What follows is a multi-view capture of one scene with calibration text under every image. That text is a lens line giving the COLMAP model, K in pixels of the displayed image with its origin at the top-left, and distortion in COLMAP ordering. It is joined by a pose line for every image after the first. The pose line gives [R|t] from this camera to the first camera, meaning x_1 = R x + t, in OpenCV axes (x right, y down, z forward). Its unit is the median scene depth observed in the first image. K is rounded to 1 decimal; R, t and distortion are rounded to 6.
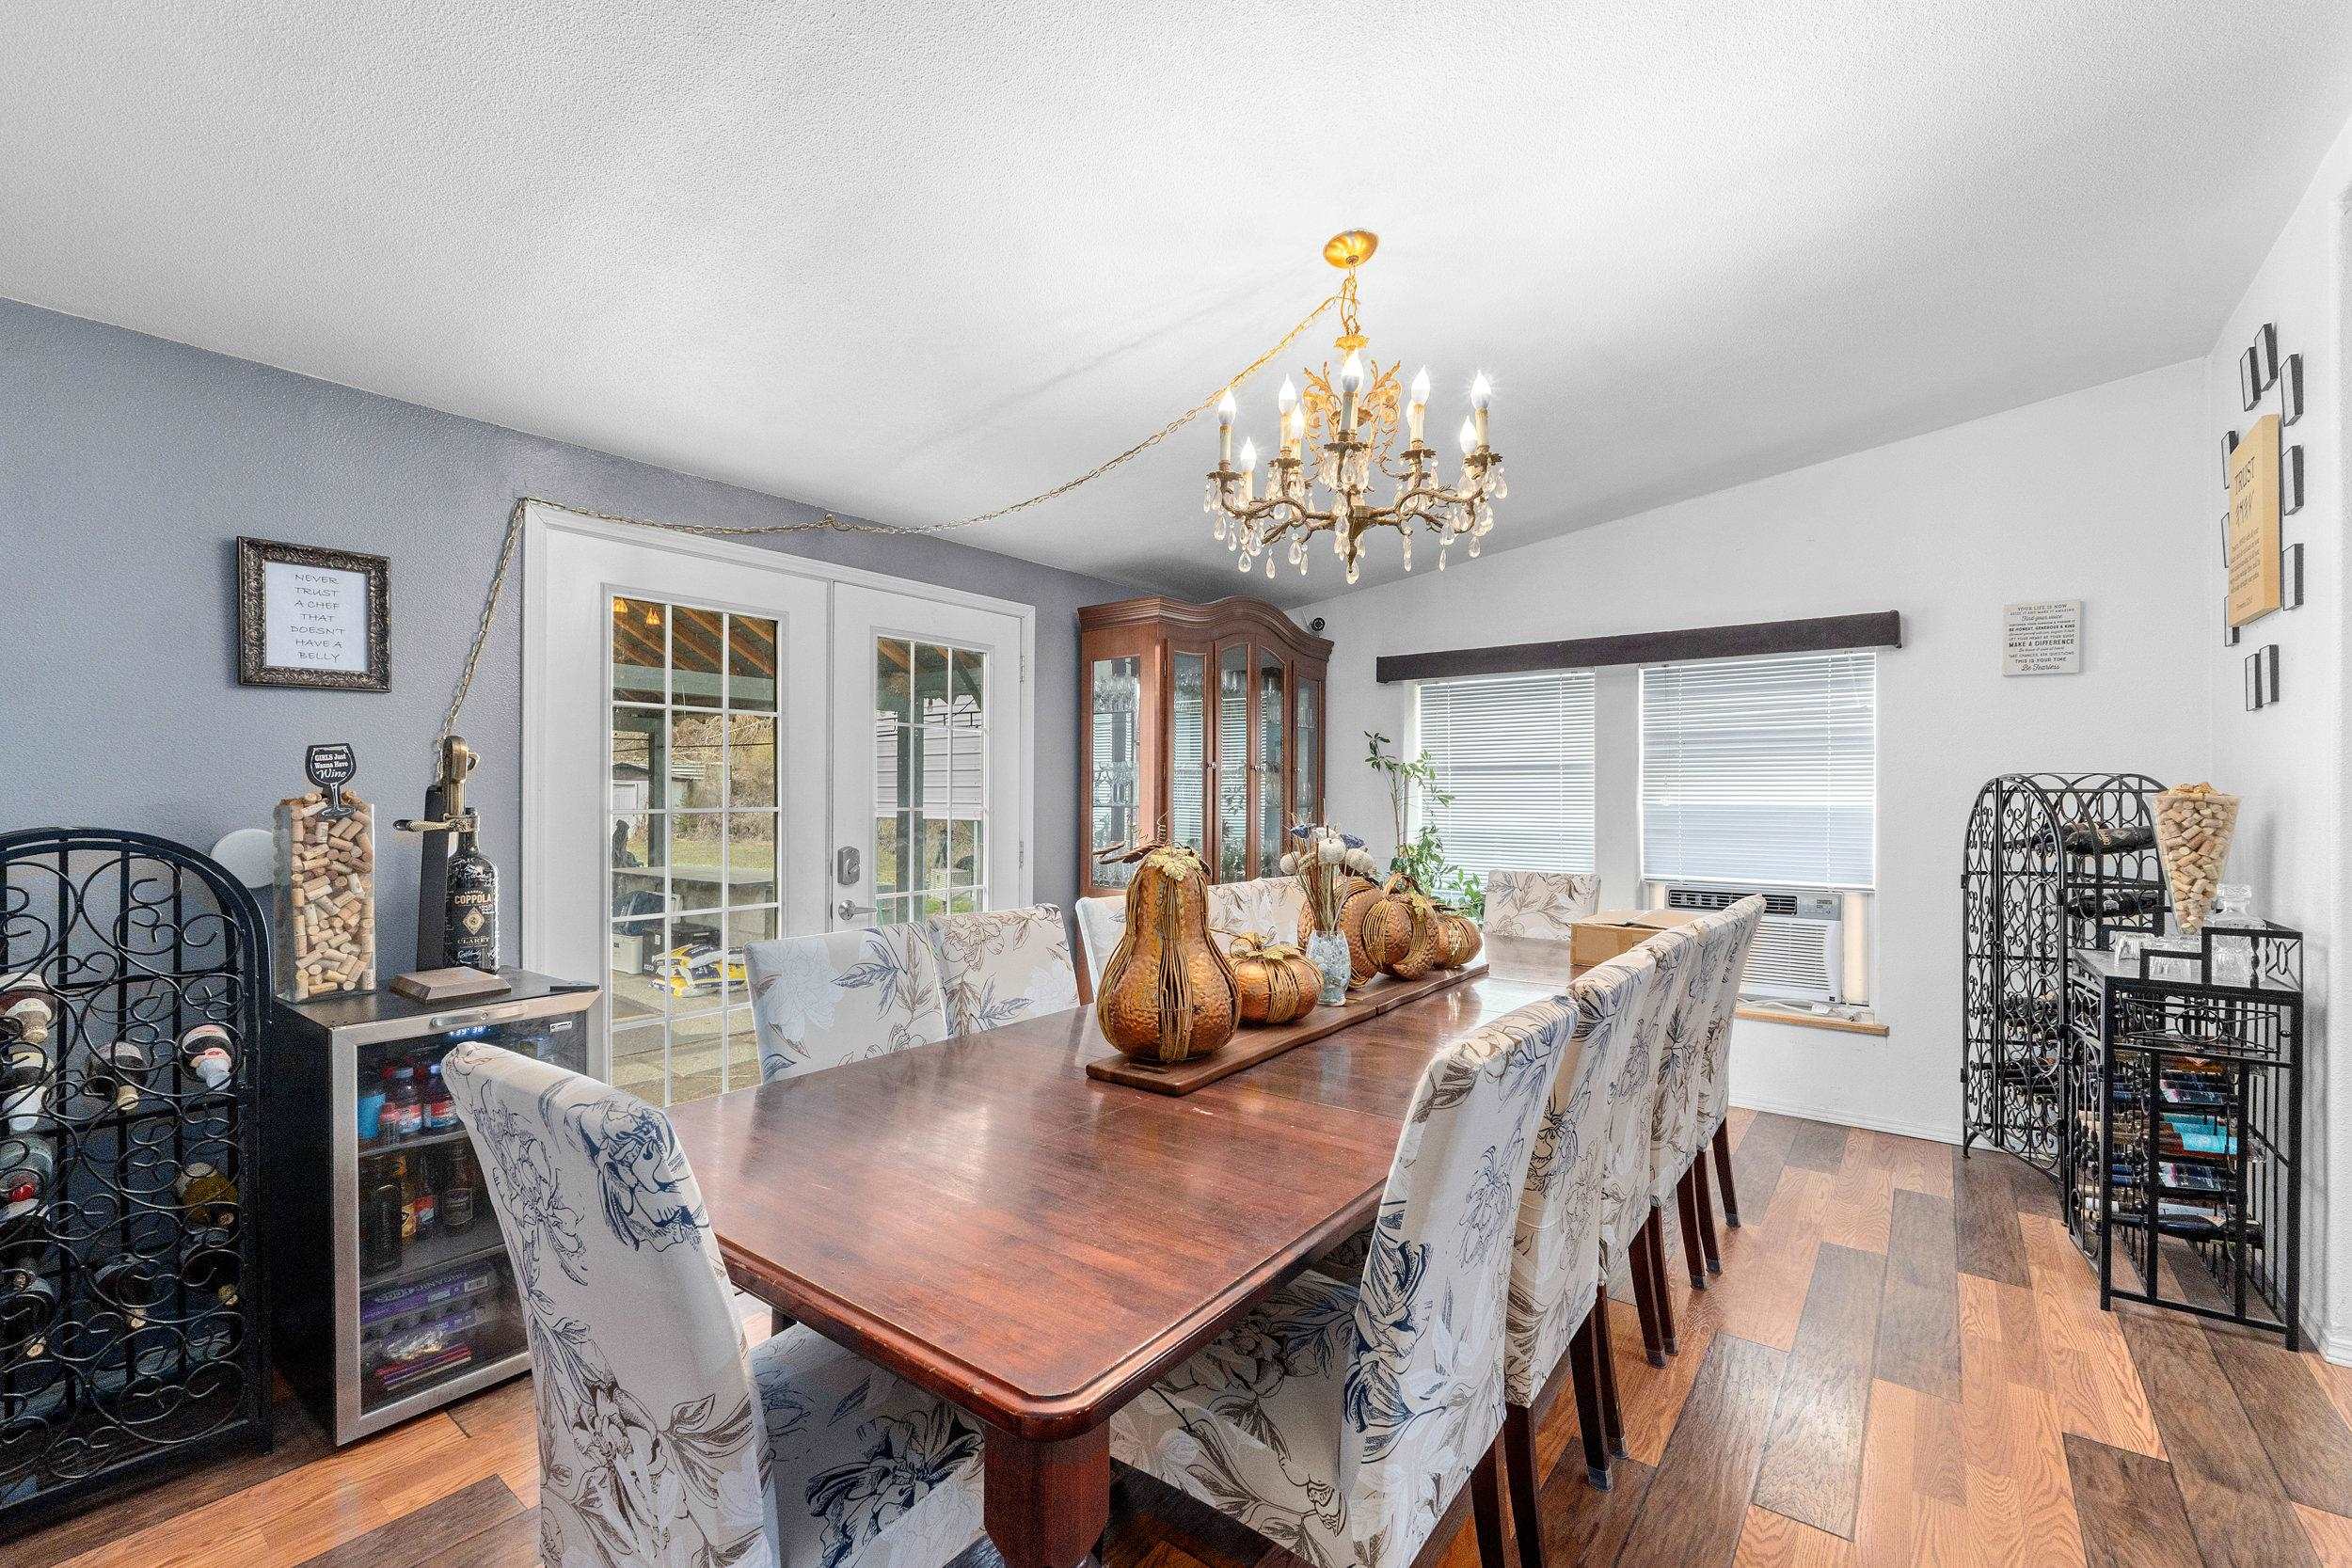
lens RADIAL K [[999.1, 0, 1173.6], [0, 999.1, 788.5], [0, 0, 1]] dist [-0.023208, -0.000280]
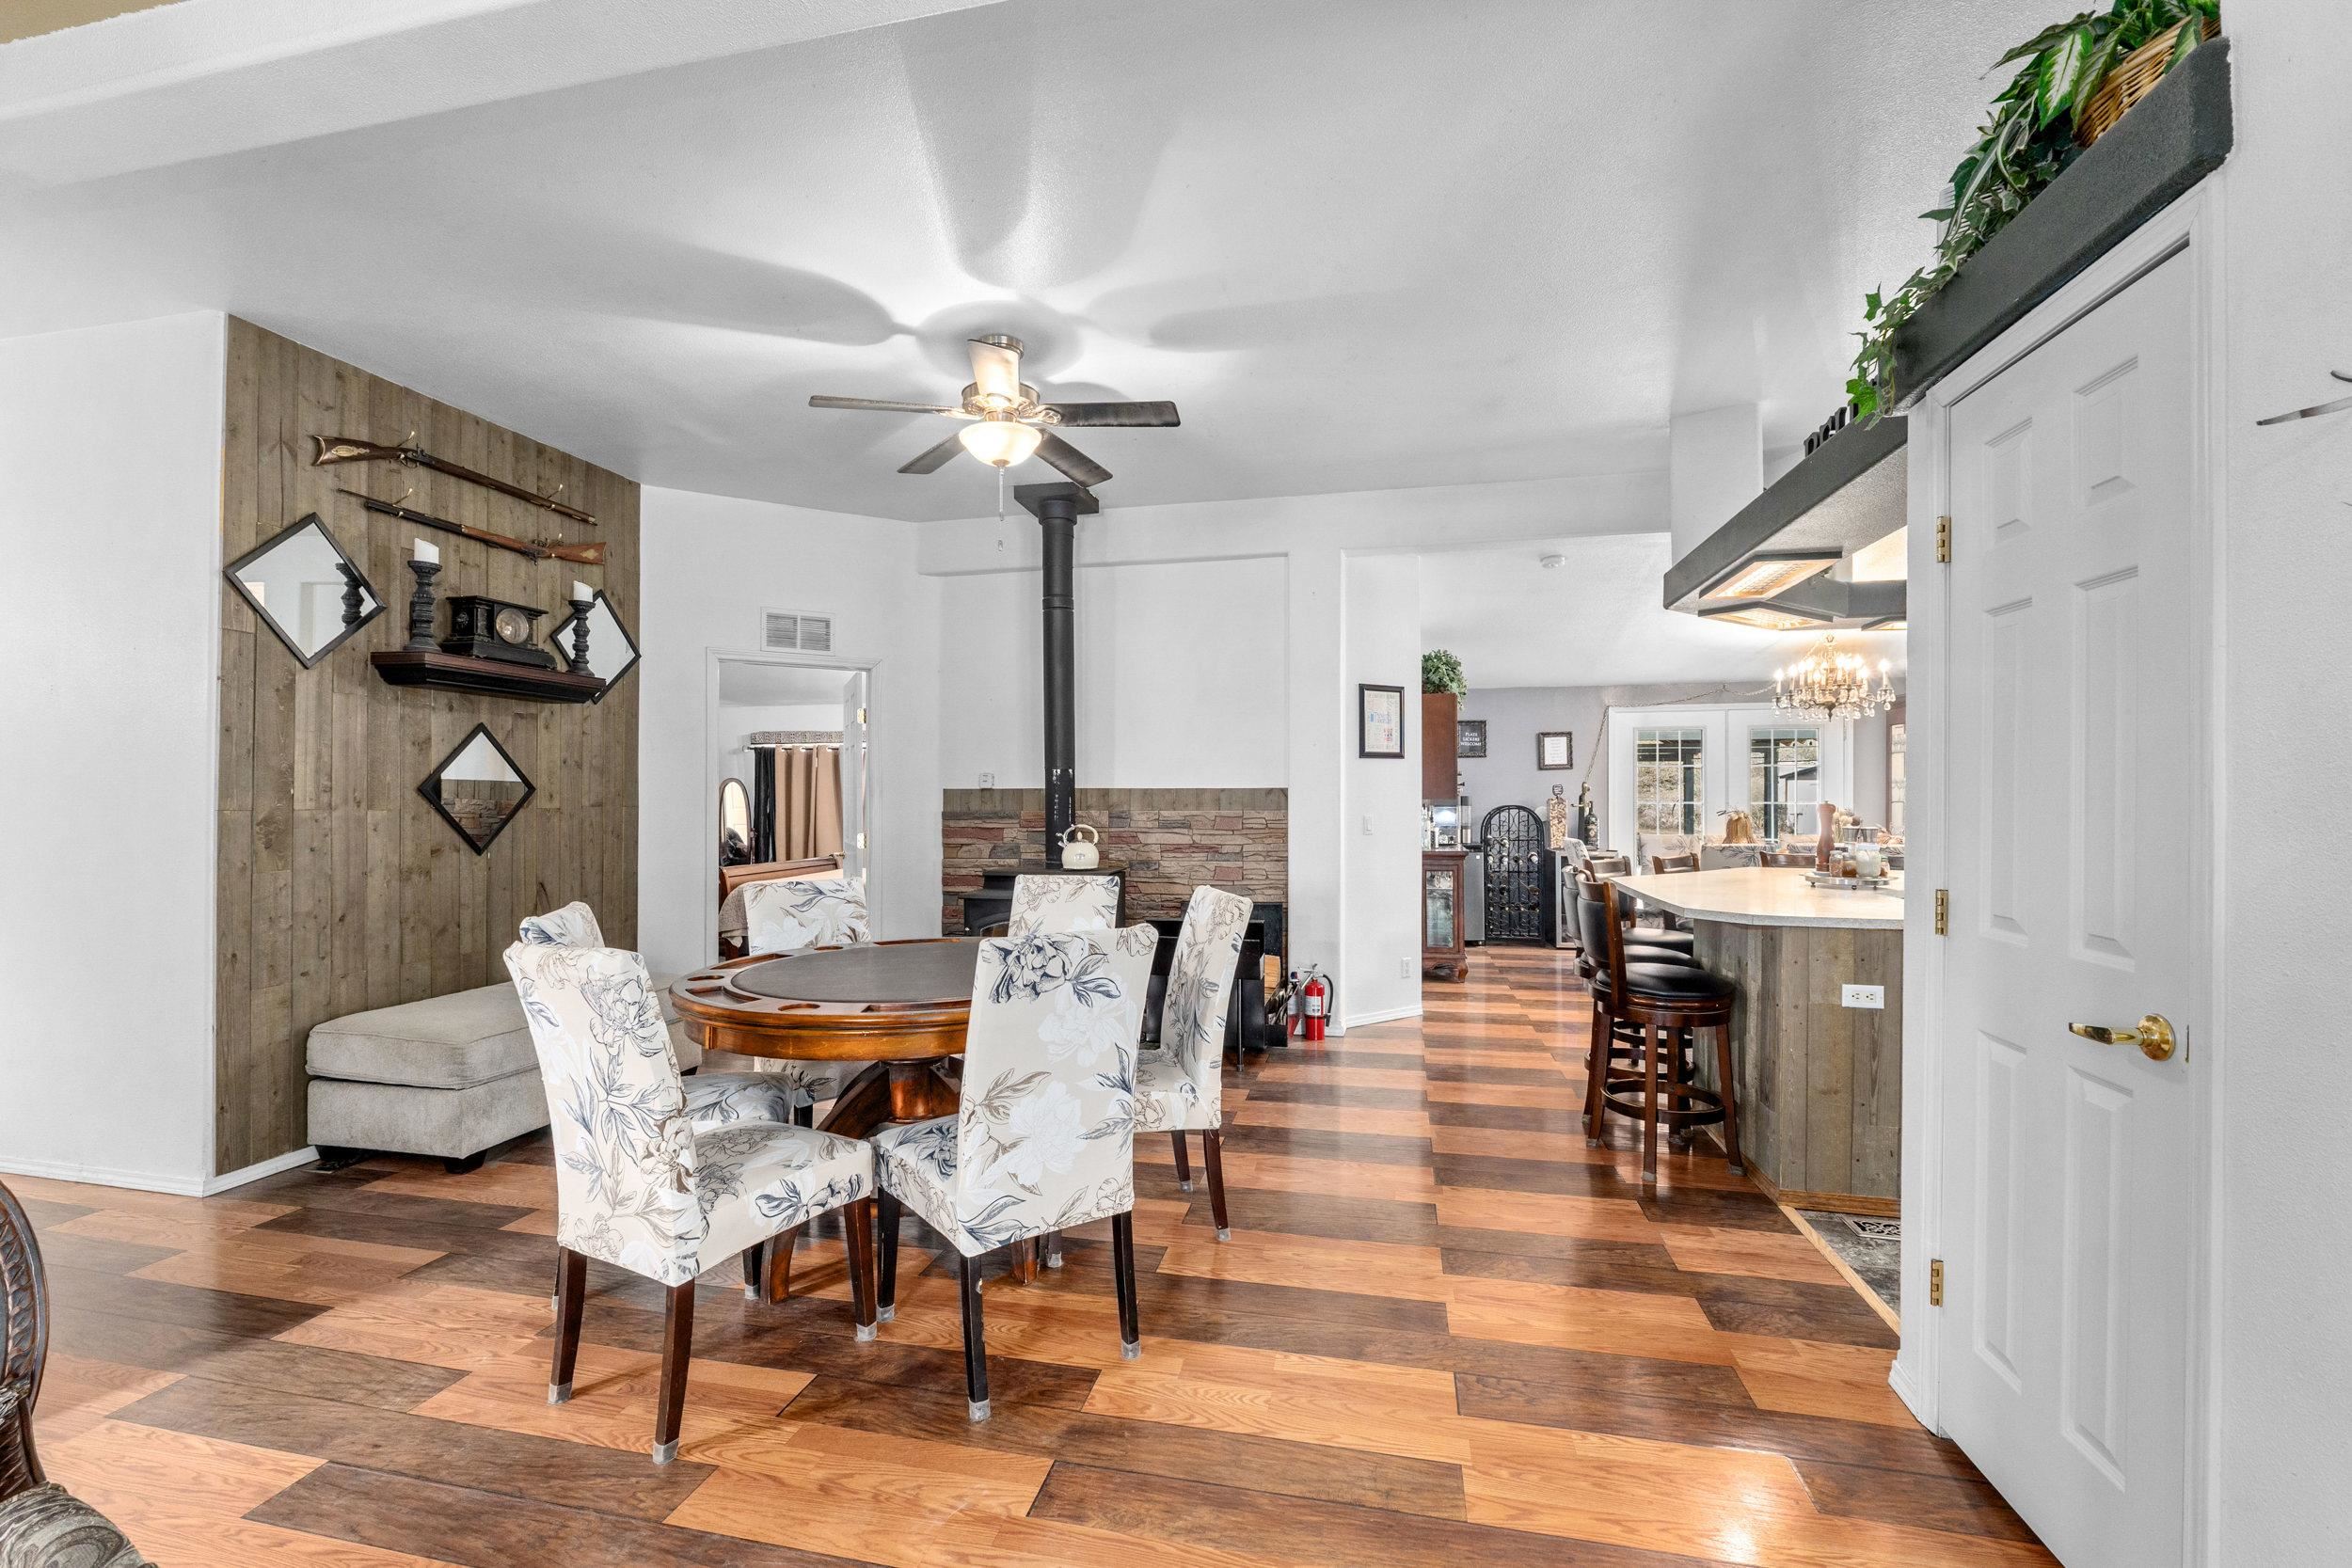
lens RADIAL K [[999.1, 0, 1172.4], [0, 999.1, 789.8], [0, 0, 1]] dist [-0.023208, -0.000280]
pose [[0.431871, -0.006056, -0.901915, 2.012415], [0.006143, 0.999974, -0.003773, -0.018859], [0.901915, -0.003911, 0.431897, -2.056305]]
